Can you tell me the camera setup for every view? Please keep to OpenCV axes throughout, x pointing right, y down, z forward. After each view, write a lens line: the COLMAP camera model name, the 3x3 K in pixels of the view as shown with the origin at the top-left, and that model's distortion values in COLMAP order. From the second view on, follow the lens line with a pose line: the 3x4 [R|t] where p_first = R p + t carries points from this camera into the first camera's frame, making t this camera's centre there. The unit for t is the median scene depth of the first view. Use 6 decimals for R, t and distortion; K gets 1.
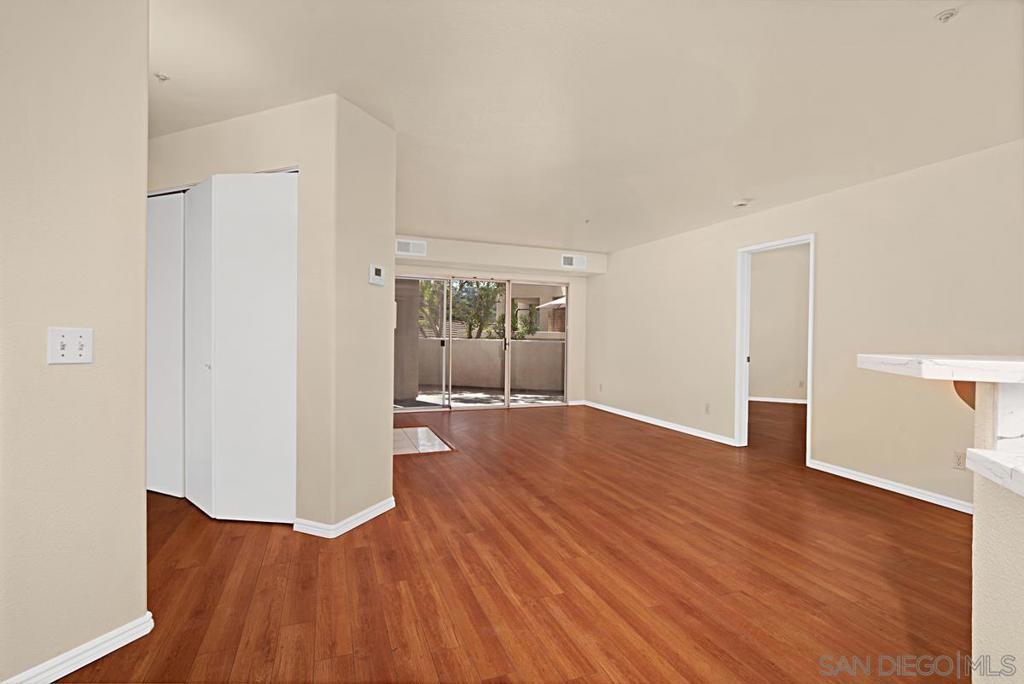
lens RADIAL K [[475.8, 0, 513.6], [0, 475.8, 339.9], [0, 0, 1]] dist [-0.001520, -0.005776]
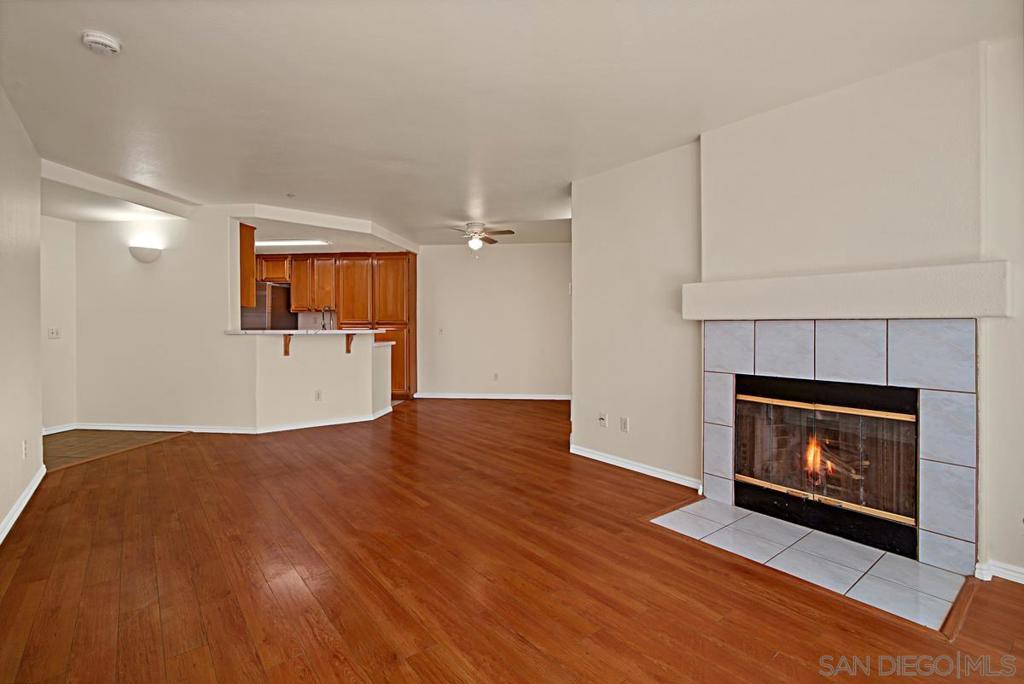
lens RADIAL K [[468.1, 0, 517.0], [0, 468.1, 324.8], [0, 0, 1]] dist [-0.016726, 0.000001]
pose [[-0.955997, -0.023126, -0.292463, 0.220000], [-0.022573, 0.999731, -0.005264, -0.005880], [0.292506, 0.001569, -0.956262, 1.634328]]
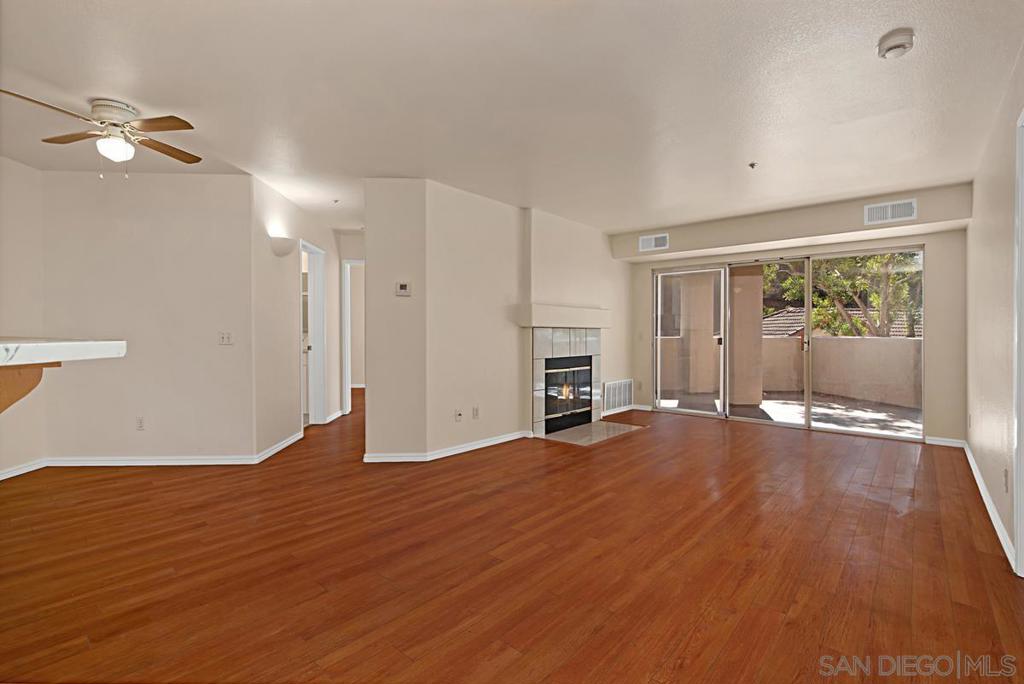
lens RADIAL K [[471.7, 0, 518.0], [0, 471.7, 339.0], [0, 0, 1]] dist [-0.002916, 0.000207]
pose [[0.451608, -0.003062, -0.892211, 0.755994], [-0.001513, 0.999990, -0.004197, 0.011247], [0.892215, 0.003246, 0.451599, 0.458270]]
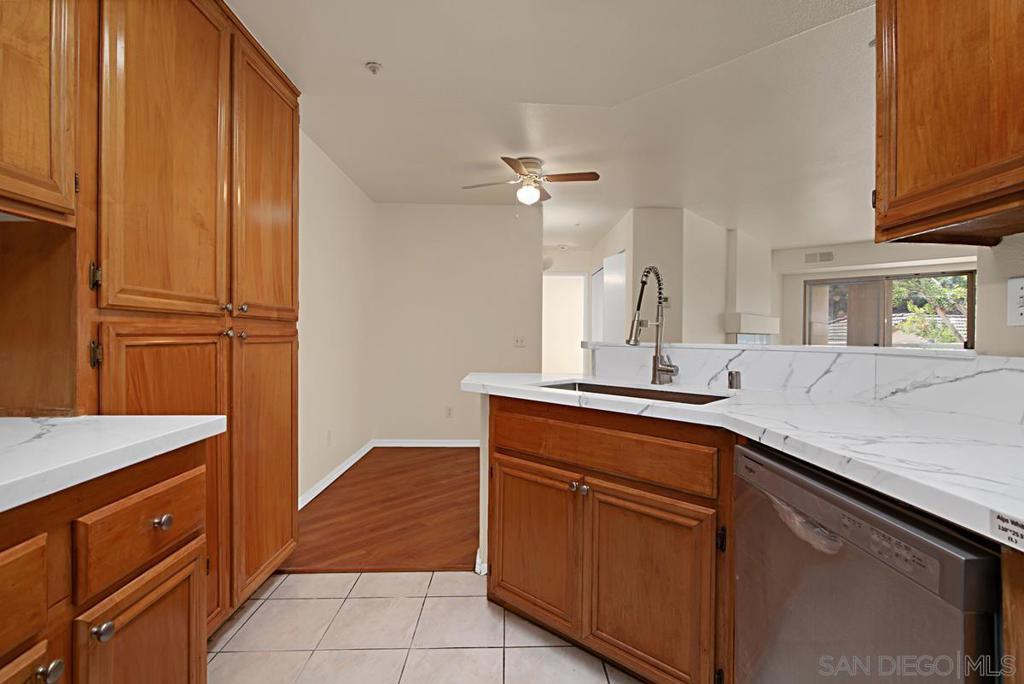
lens RADIAL K [[471.7, 0, 518.0], [0, 471.7, 339.0], [0, 0, 1]] dist [-0.002916, 0.000207]
pose [[0.421870, -0.008635, -0.906615, 0.679831], [-0.007093, 0.999893, -0.012824, 0.014916], [0.906629, 0.011841, 0.421763, -0.110697]]
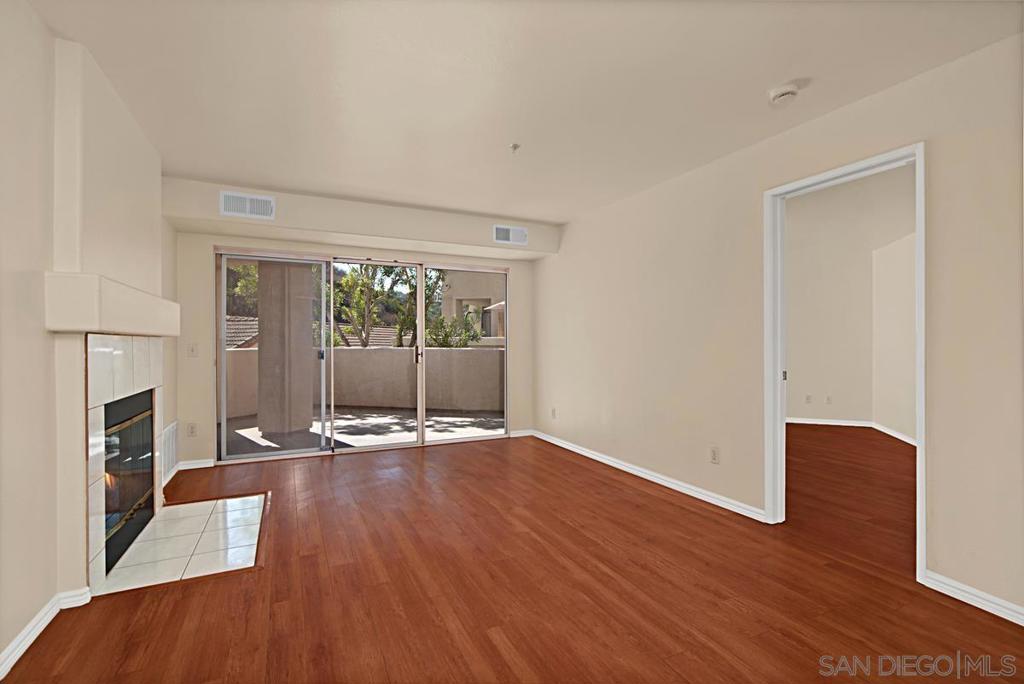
lens RADIAL K [[475.8, 0, 513.6], [0, 475.8, 339.9], [0, 0, 1]] dist [-0.001520, -0.005776]
pose [[0.997630, -0.014584, 0.067240, 0.133638], [0.015482, 0.999798, -0.012839, -0.002787], [-0.067039, 0.013850, 0.997654, 0.500123]]
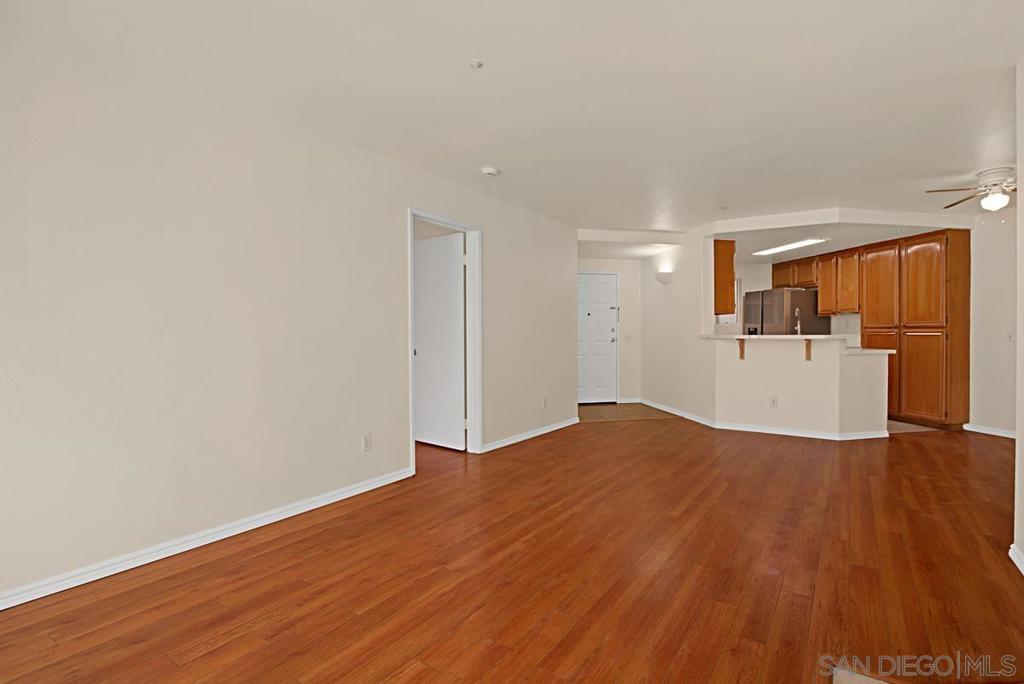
lens RADIAL K [[479.2, 0, 563.8], [0, 479.2, 334.1], [0, 0, 1]] dist [-0.010804, 0.000348]
pose [[-0.604161, -0.020975, 0.796586, -0.302198], [-0.004222, 0.999724, 0.023122, -0.014997], [-0.796851, 0.010606, -0.604083, 1.473532]]
